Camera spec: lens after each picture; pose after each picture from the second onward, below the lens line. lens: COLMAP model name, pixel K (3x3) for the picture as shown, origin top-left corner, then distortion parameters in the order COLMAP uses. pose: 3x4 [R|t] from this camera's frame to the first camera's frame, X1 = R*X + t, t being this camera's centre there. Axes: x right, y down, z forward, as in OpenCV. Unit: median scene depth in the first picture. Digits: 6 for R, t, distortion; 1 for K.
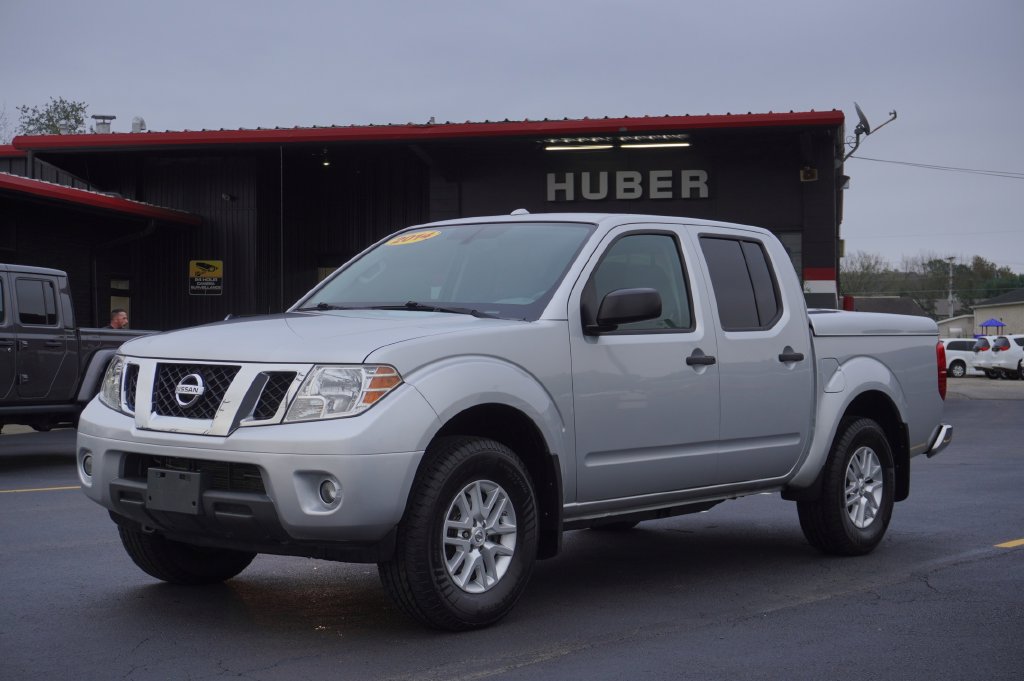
lens RADIAL K [[1576.0, 0, 512.0], [0, 1576.0, 340.5], [0, 0, 1]] dist [0.005100, 0.017873]
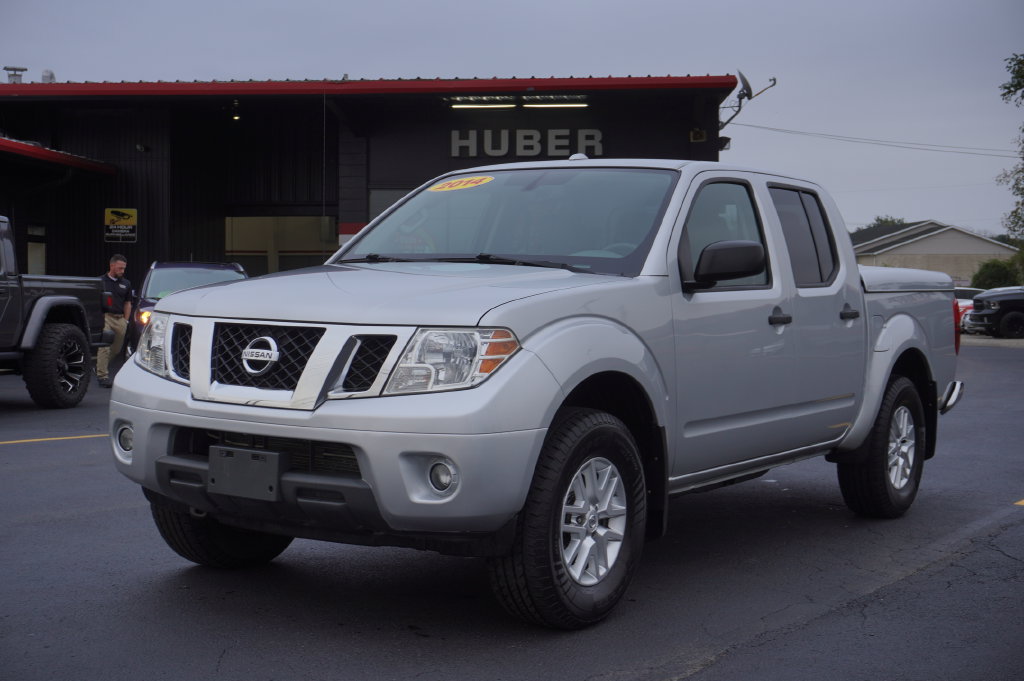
lens RADIAL K [[1409.7, 0, 512.0], [0, 1409.7, 340.5], [0, 0, 1]] dist [0.016459, -0.010425]
pose [[0.995236, 0.002789, 0.097454, -0.121419], [-0.006576, 0.999234, 0.038565, -0.006028], [-0.097272, -0.039022, 0.994493, 0.189631]]
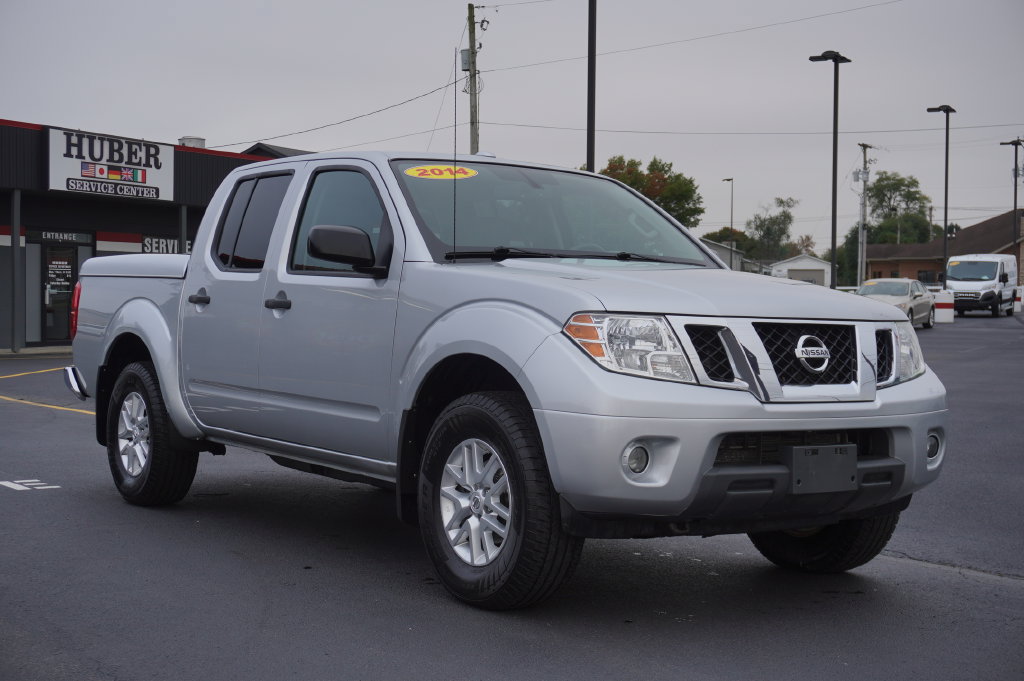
lens RADIAL K [[1438.3, 0, 512.0], [0, 1438.3, 340.5], [0, 0, 1]] dist [0.072551, 0.040326]
pose [[0.271375, -0.028128, 0.962063, -0.868781], [-0.014591, 0.999338, 0.033333, 0.000028], [-0.962363, -0.023083, 0.270784, 0.800995]]
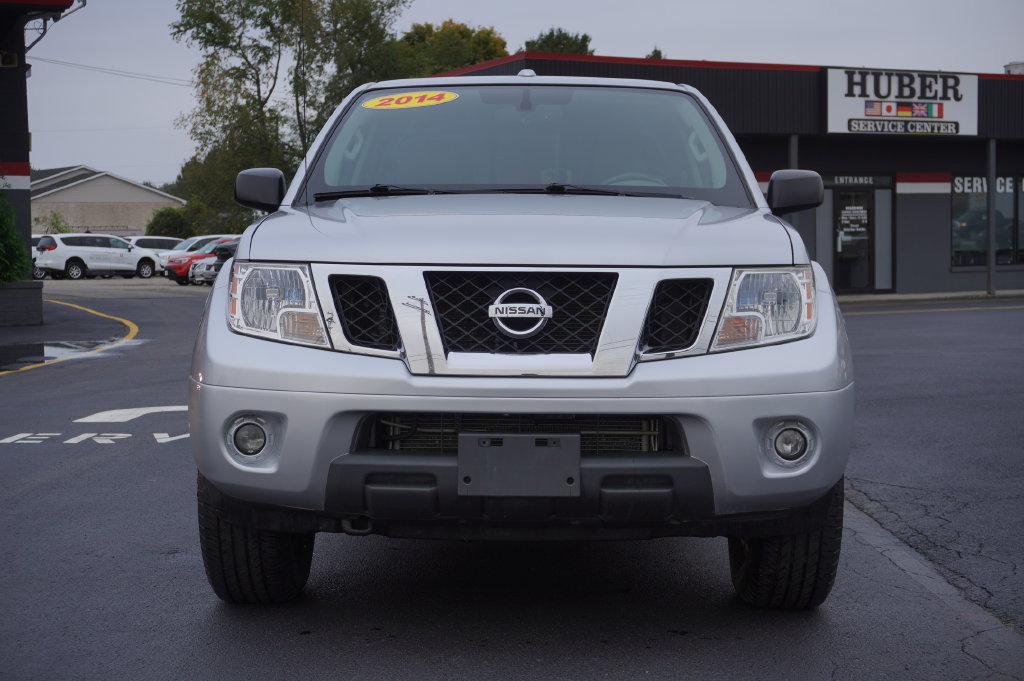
lens RADIAL K [[1518.1, 0, 512.0], [0, 1518.1, 340.5], [0, 0, 1]] dist [0.017082, 0.014846]
pose [[0.789234, -0.050500, 0.612013, -0.507343], [0.010266, 0.997559, 0.069075, -0.000292], [-0.614007, -0.048233, 0.787825, 0.424612]]
